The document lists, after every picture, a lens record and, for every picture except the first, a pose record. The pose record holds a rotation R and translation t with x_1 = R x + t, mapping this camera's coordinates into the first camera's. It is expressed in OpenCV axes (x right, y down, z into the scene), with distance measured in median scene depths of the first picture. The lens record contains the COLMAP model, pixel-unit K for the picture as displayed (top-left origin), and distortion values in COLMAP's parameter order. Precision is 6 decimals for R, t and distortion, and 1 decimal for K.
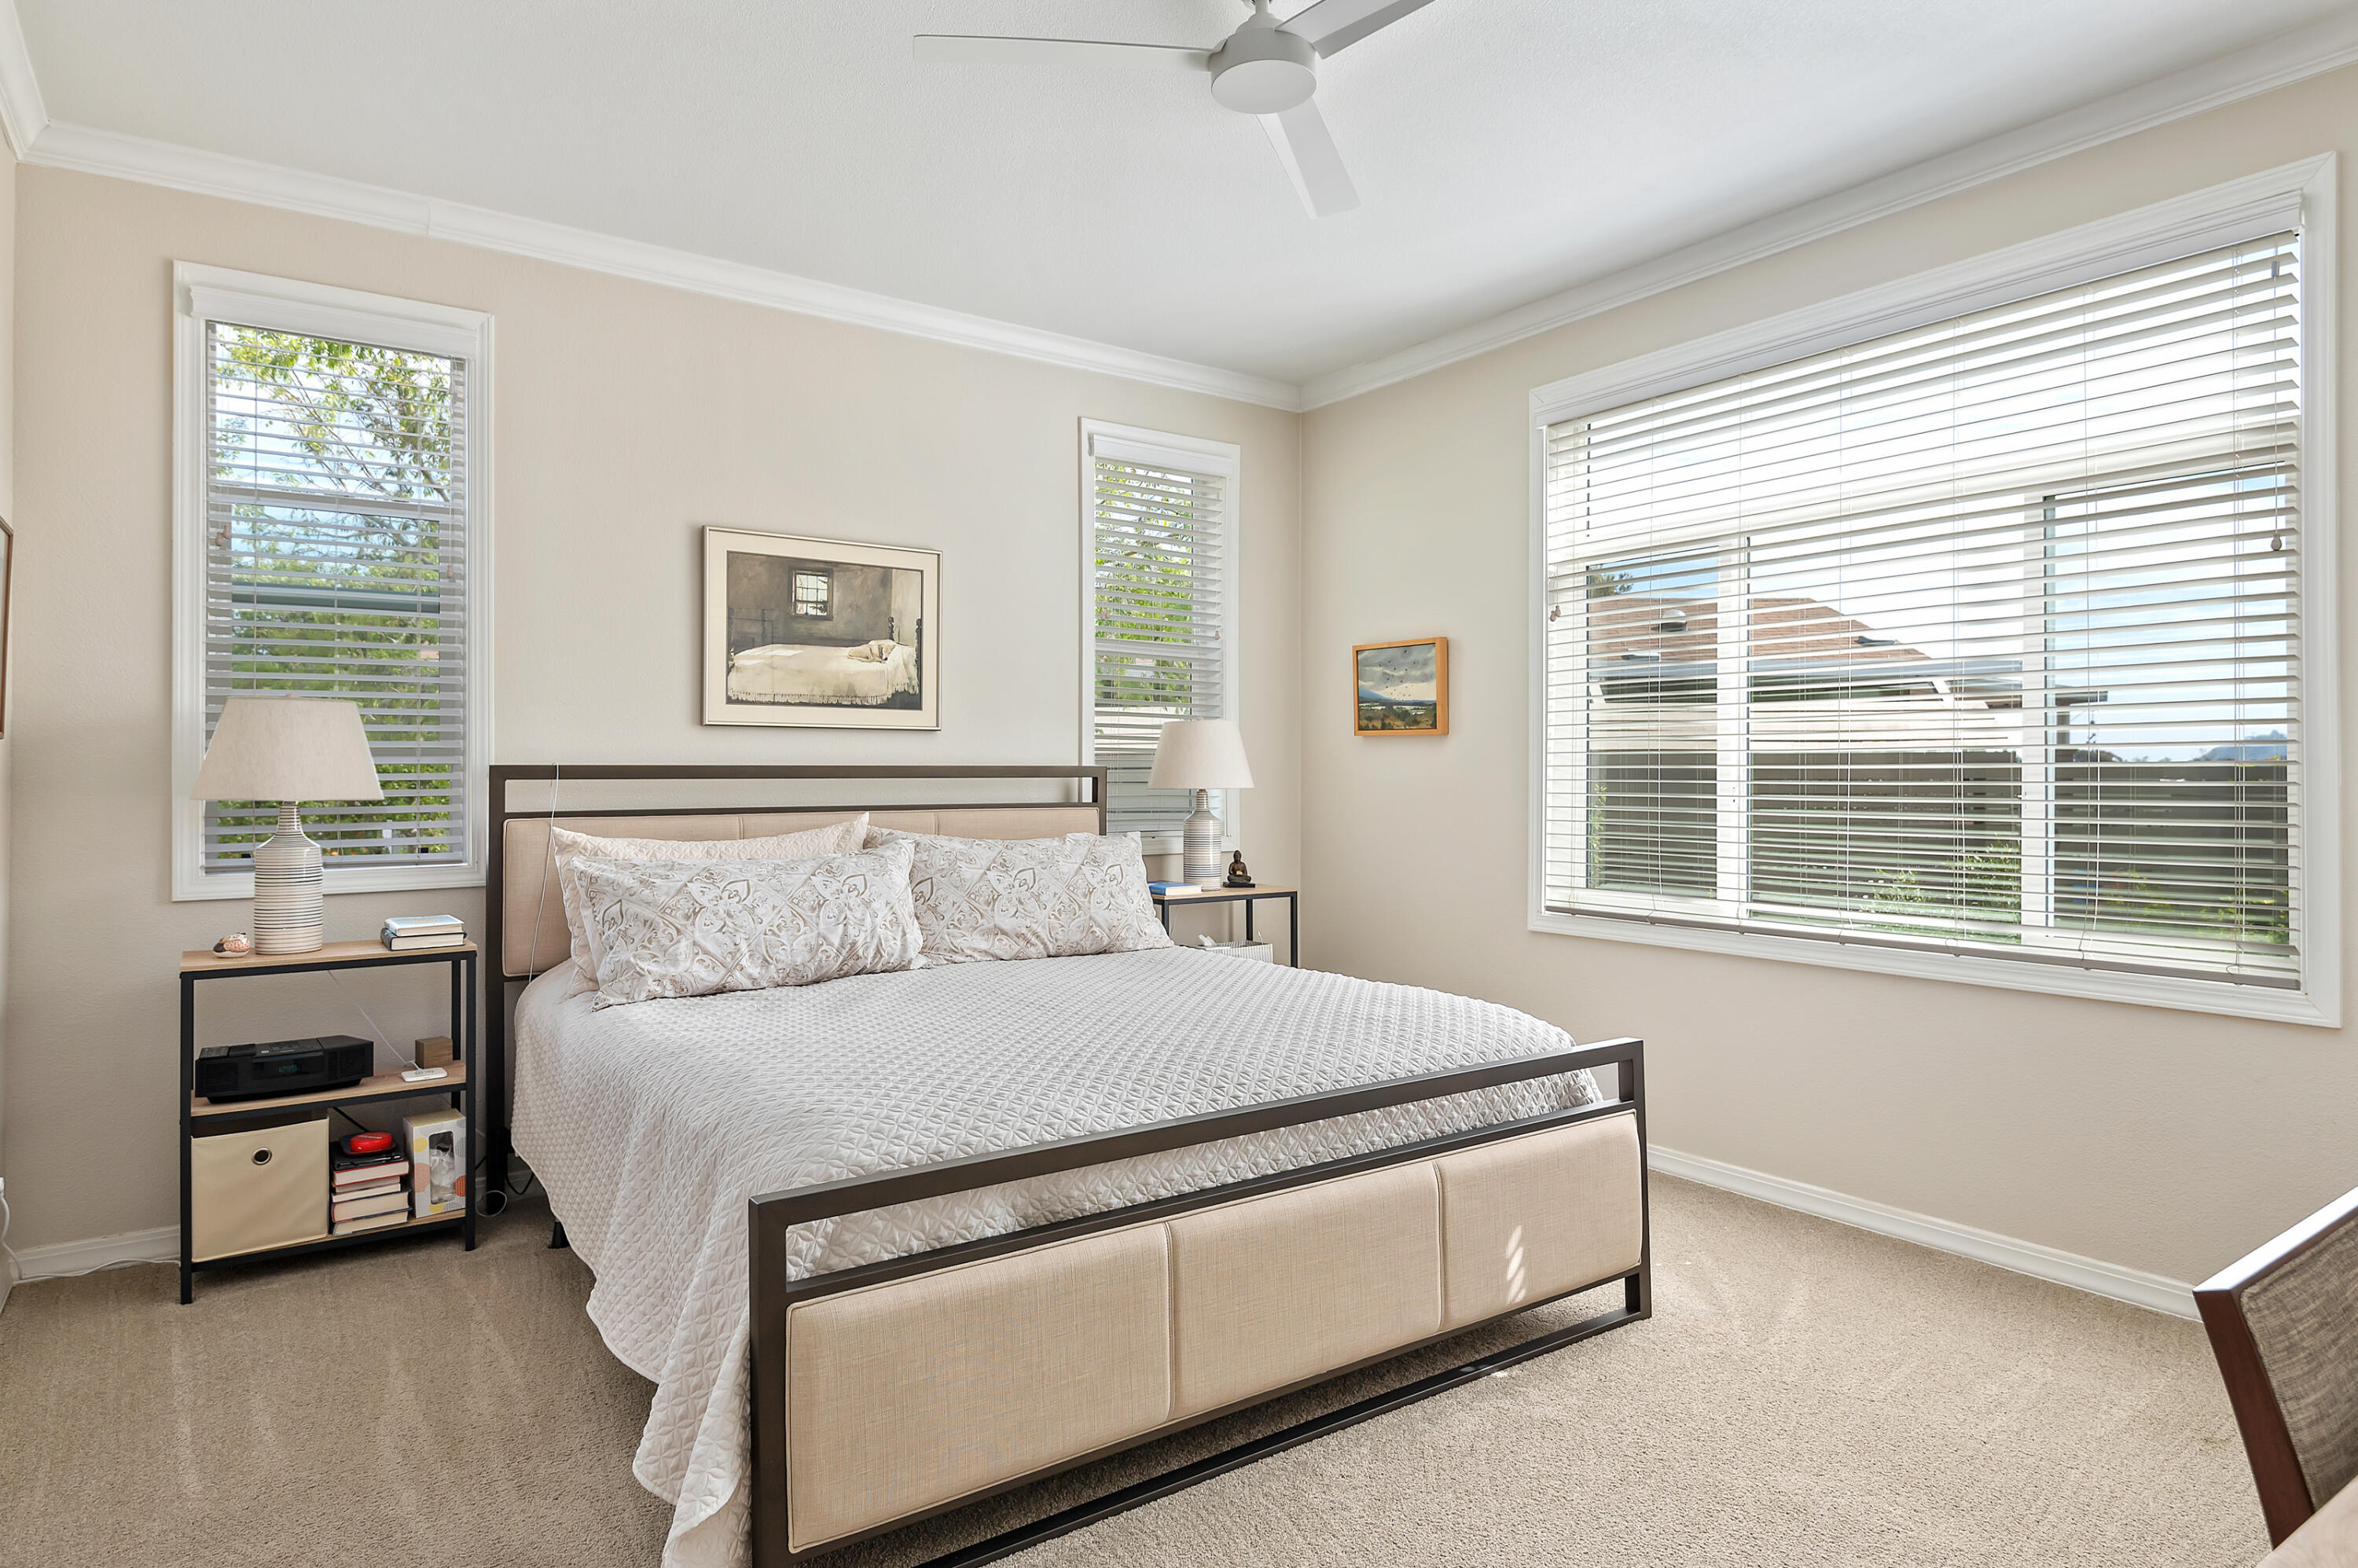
lens RADIAL K [[1301.6, 0, 1169.1], [0, 1301.6, 784.7], [0, 0, 1]] dist [0.017340, -0.003440]
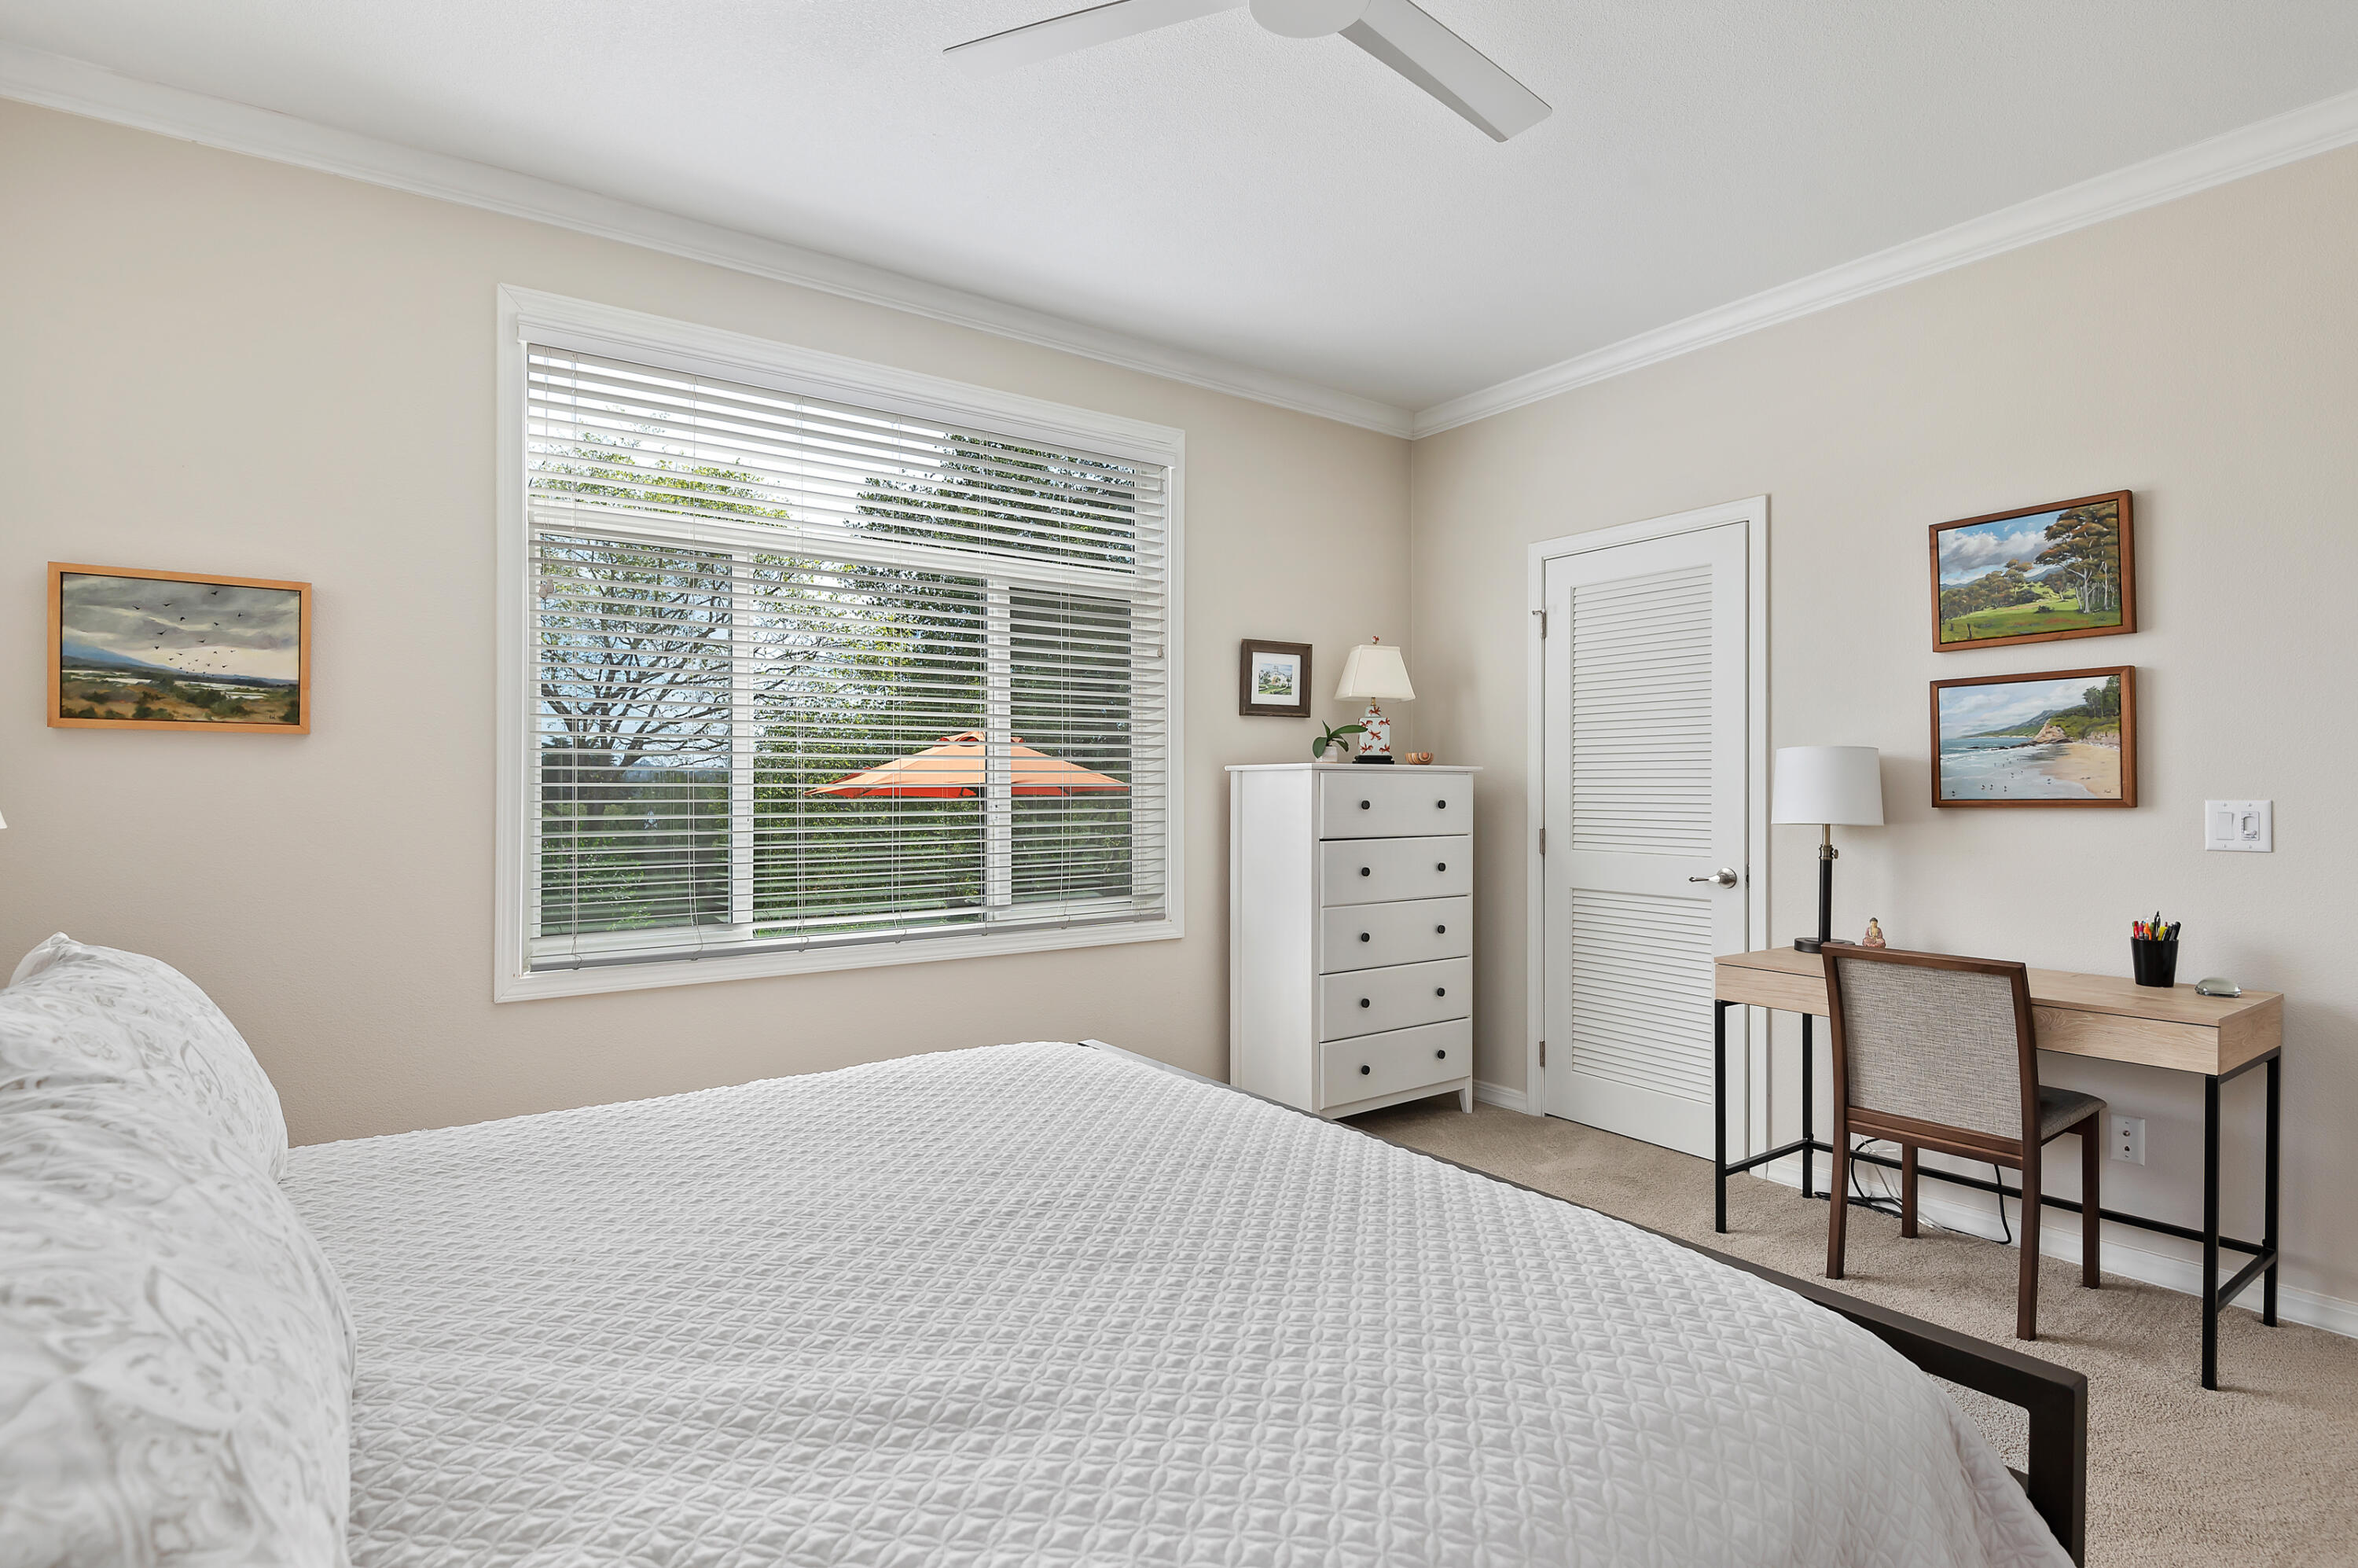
lens RADIAL K [[1171.6, 0, 1173.5], [0, 1171.6, 775.5], [0, 0, 1]] dist [0.014179, -0.012085]
pose [[0.005215, -0.002155, 0.999984, -0.364899], [0.000648, 0.999997, 0.002152, -0.018720], [-0.999986, 0.000637, 0.005216, 0.556771]]
